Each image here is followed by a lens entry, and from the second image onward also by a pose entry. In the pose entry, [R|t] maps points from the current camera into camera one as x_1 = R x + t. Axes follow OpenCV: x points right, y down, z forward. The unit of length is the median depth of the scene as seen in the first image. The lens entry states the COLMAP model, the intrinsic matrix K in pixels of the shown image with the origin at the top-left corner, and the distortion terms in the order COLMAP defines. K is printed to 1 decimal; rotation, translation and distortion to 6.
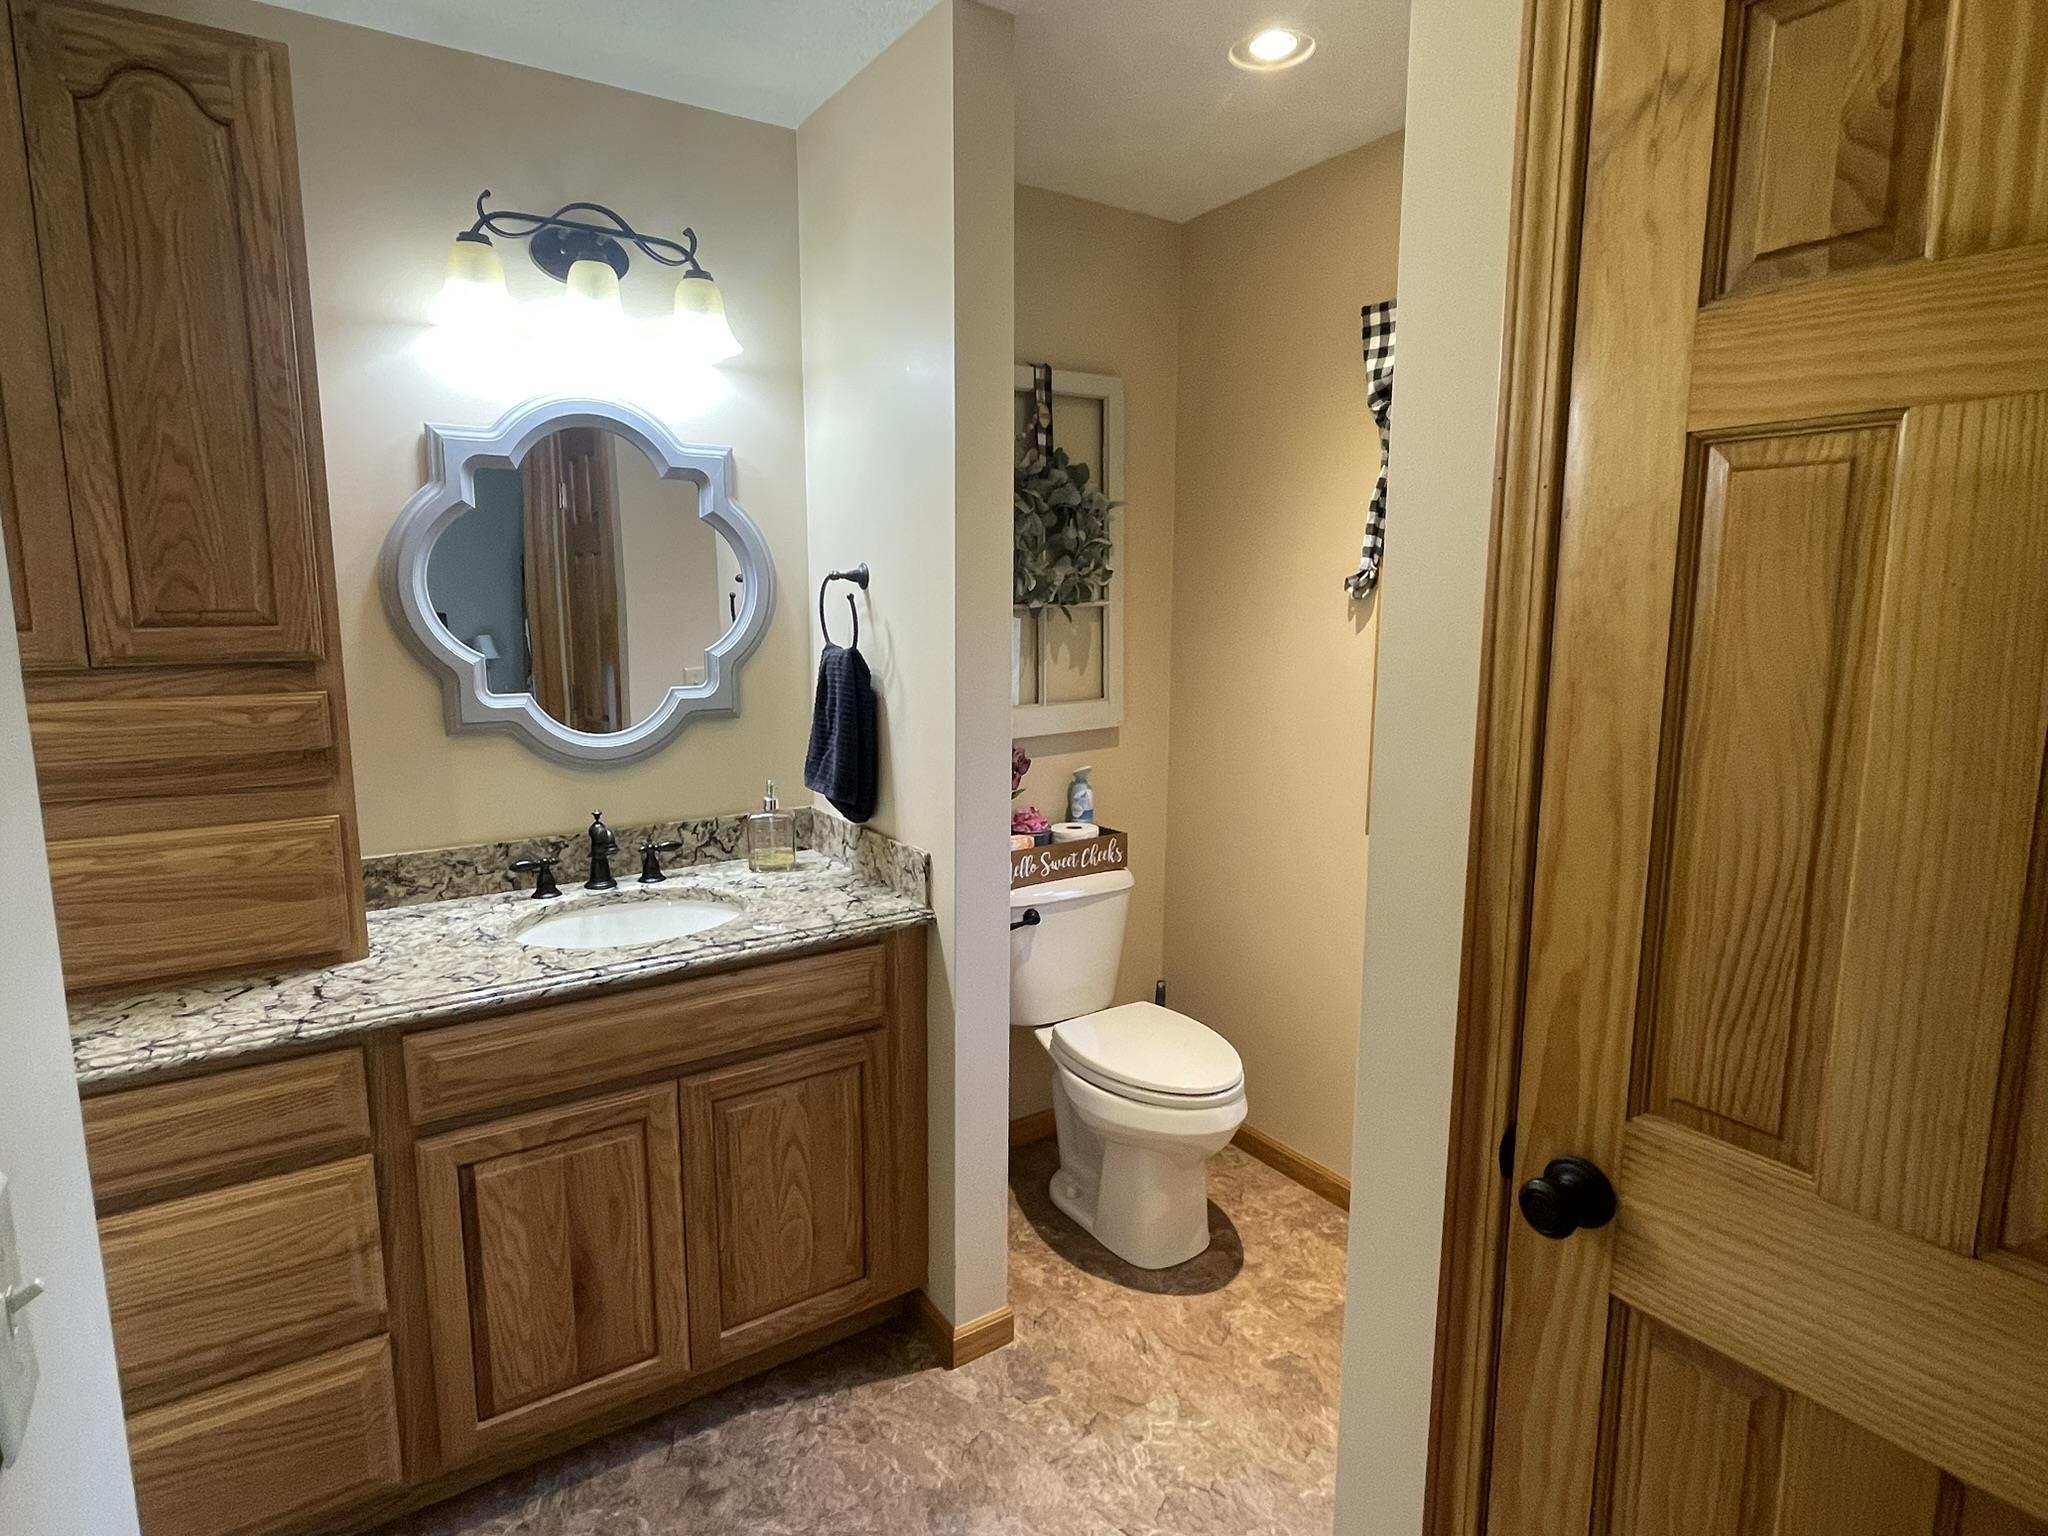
lens RADIAL K [[1093.0, 0, 1024.0], [0, 1093.0, 768.0], [0, 0, 1]] dist [-0.005286, 0.000060]
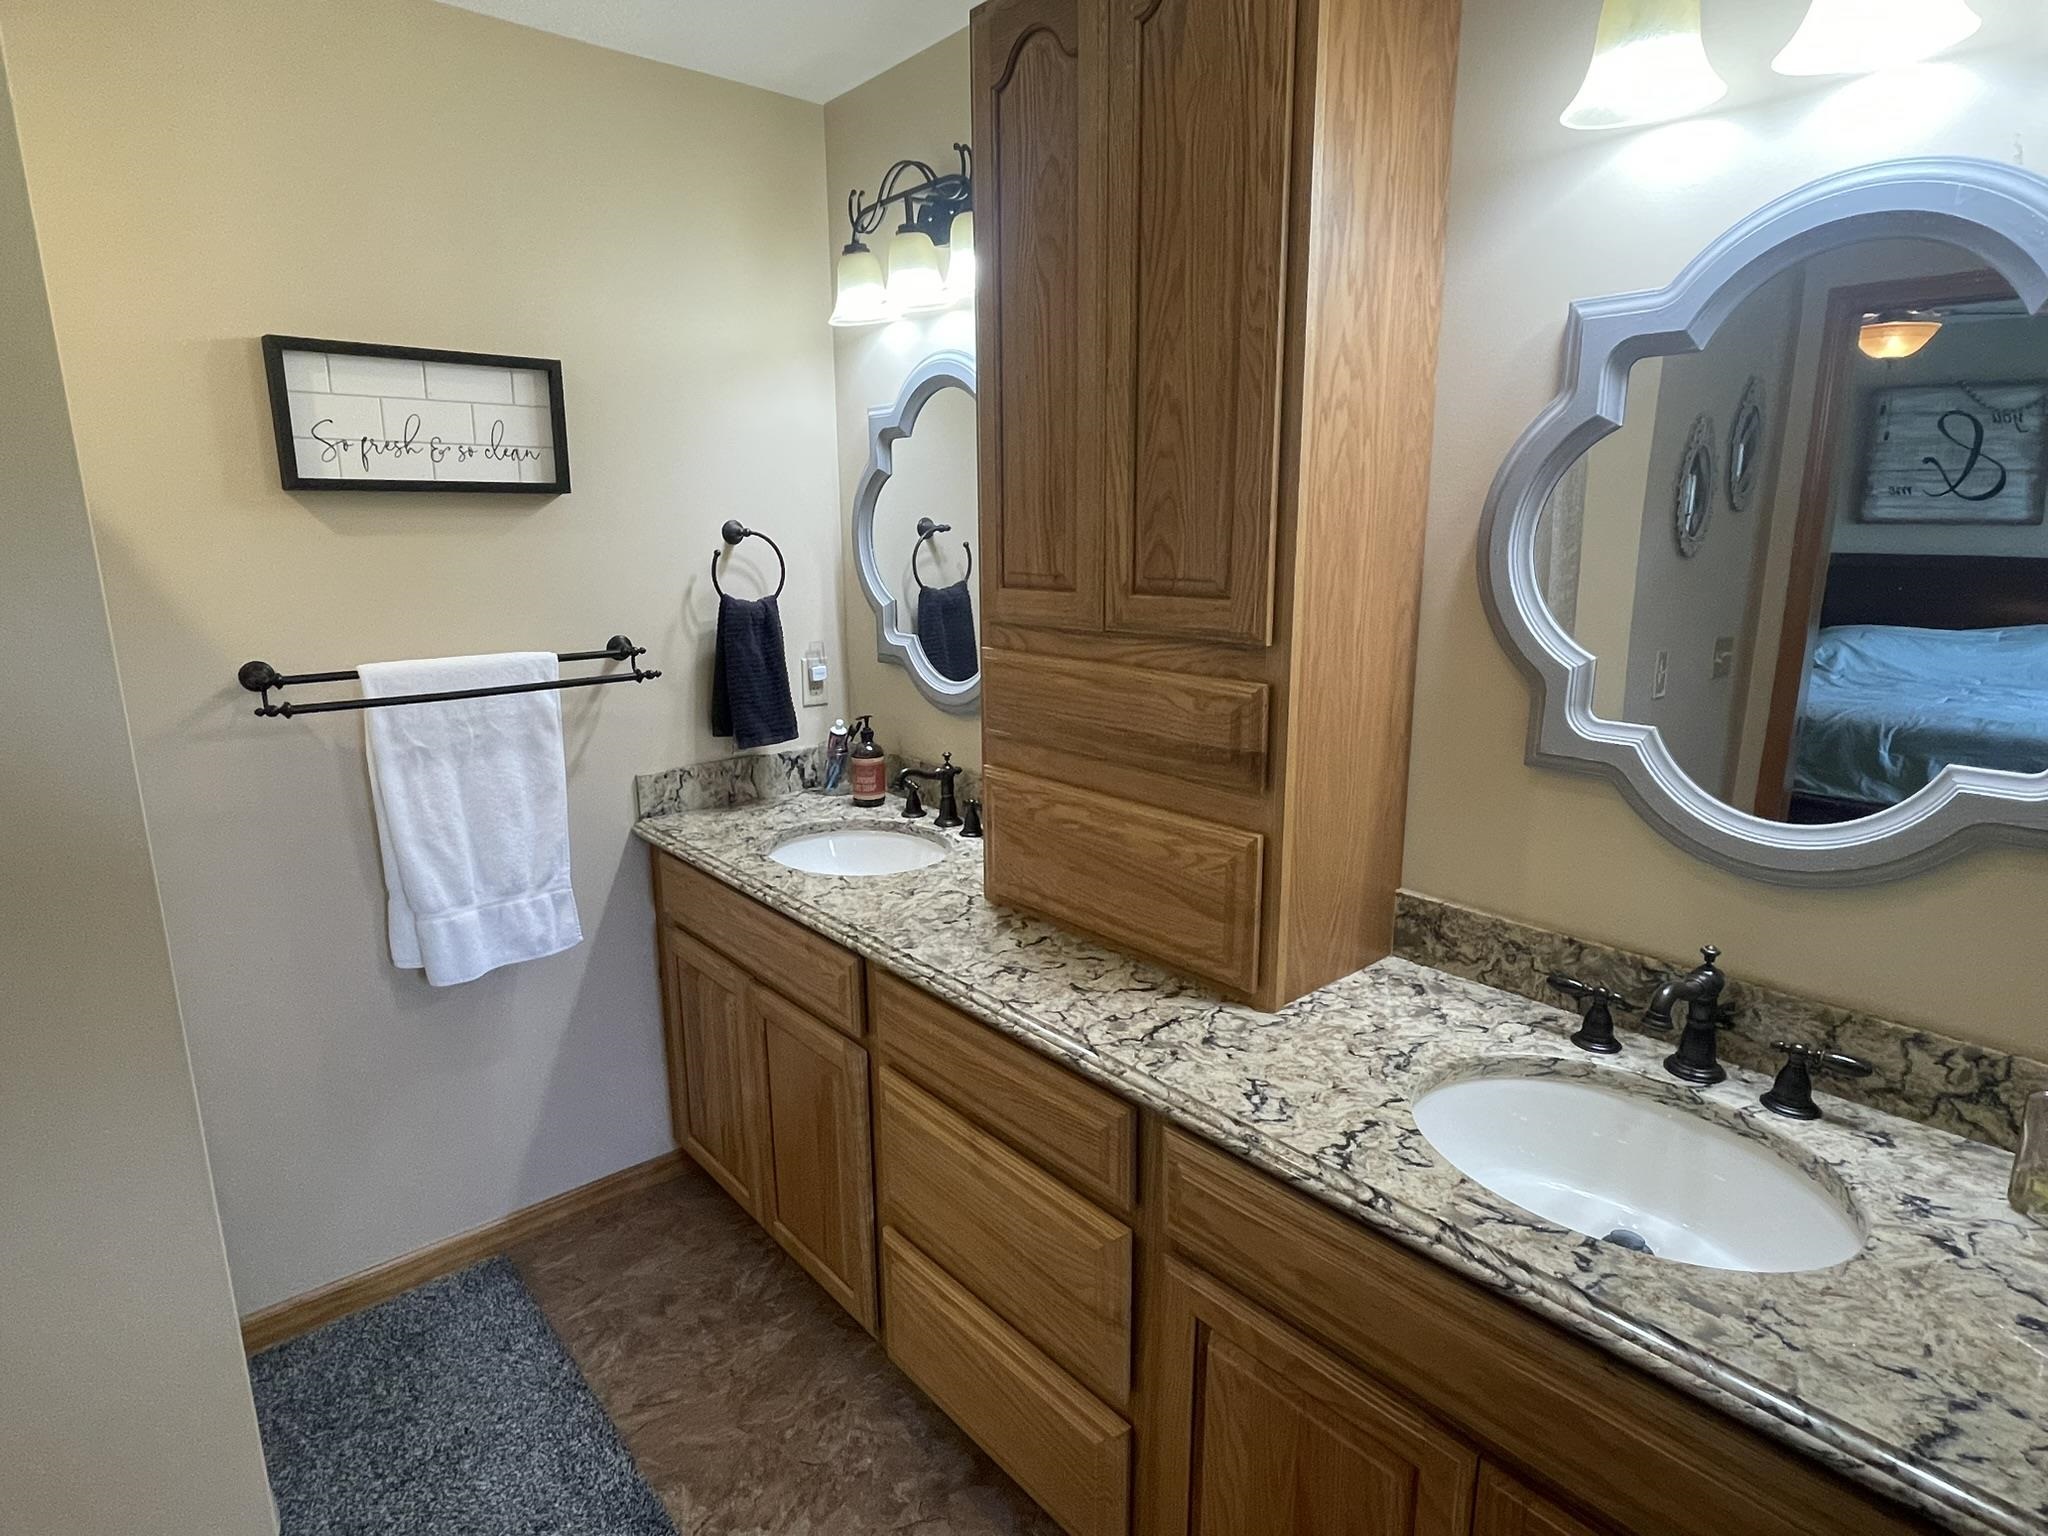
lens RADIAL K [[1093.0, 0, 1024.0], [0, 1093.0, 768.0], [0, 0, 1]] dist [-0.005286, 0.000060]
pose [[0.113785, 0.217751, -0.969349, 0.129596], [-0.153162, 0.967866, 0.199439, -0.141355], [0.981628, 0.125775, 0.143480, 0.704991]]
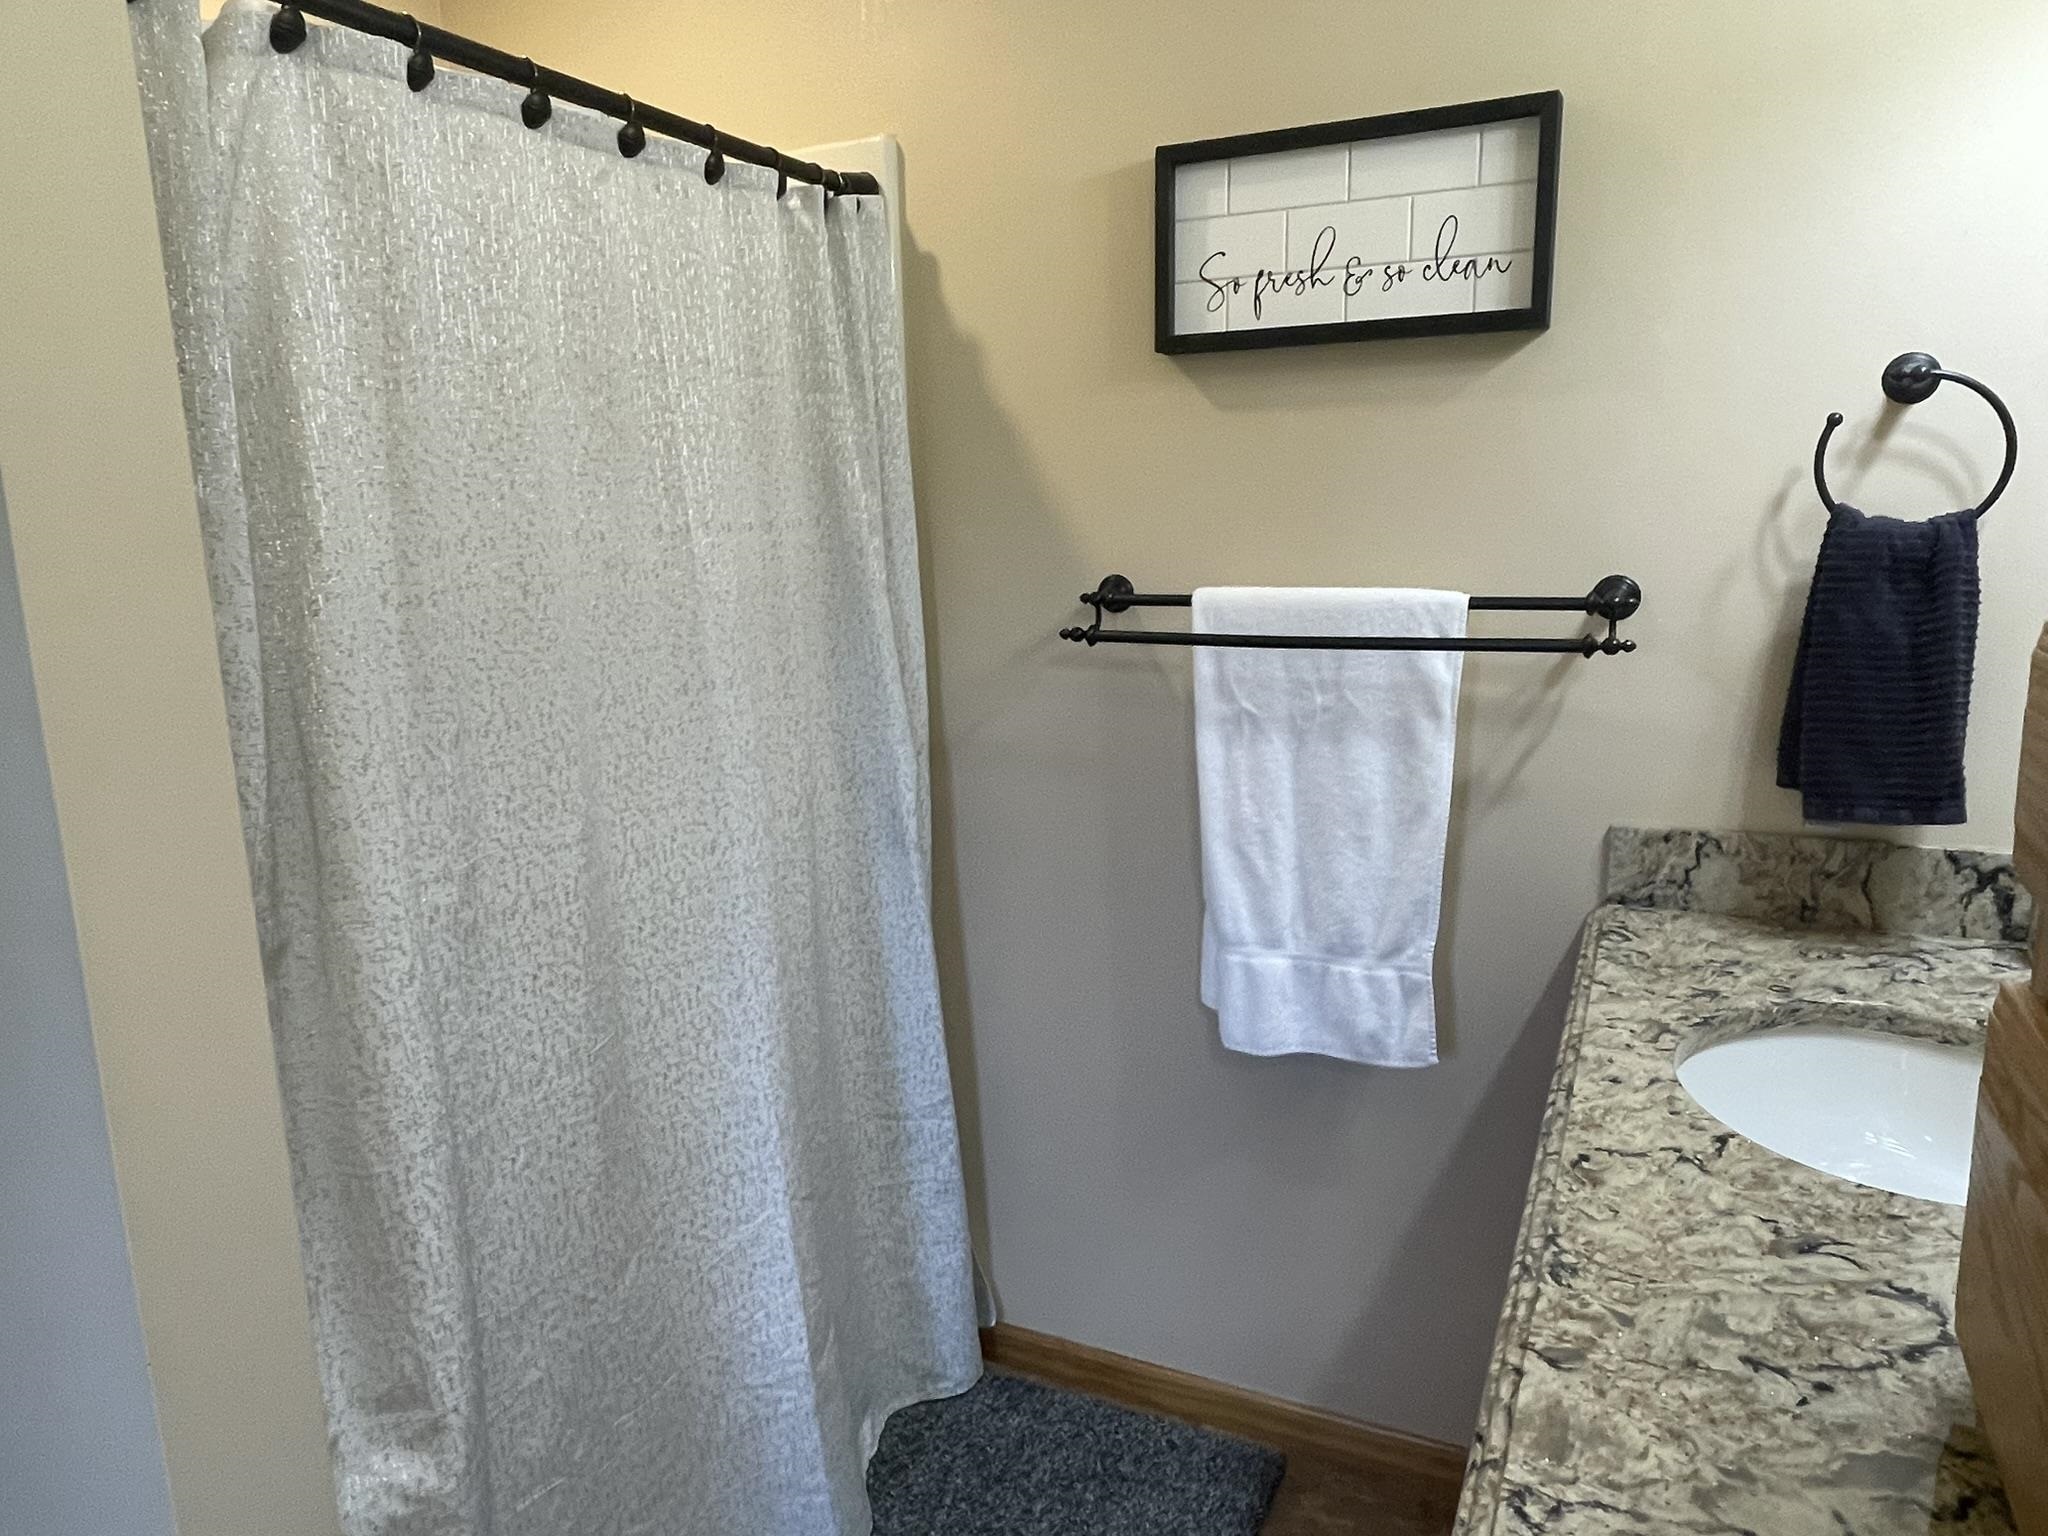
lens RADIAL K [[1370.2, 0, 1024.0], [0, 1370.2, 768.0], [0, 0, 1]] dist [0.019678, 0.000750]
pose [[-0.867600, 0.115377, -0.483693, -0.423557], [-0.056600, 0.943475, 0.326574, -0.118326], [0.494032, 0.310713, -0.812029, 1.000954]]
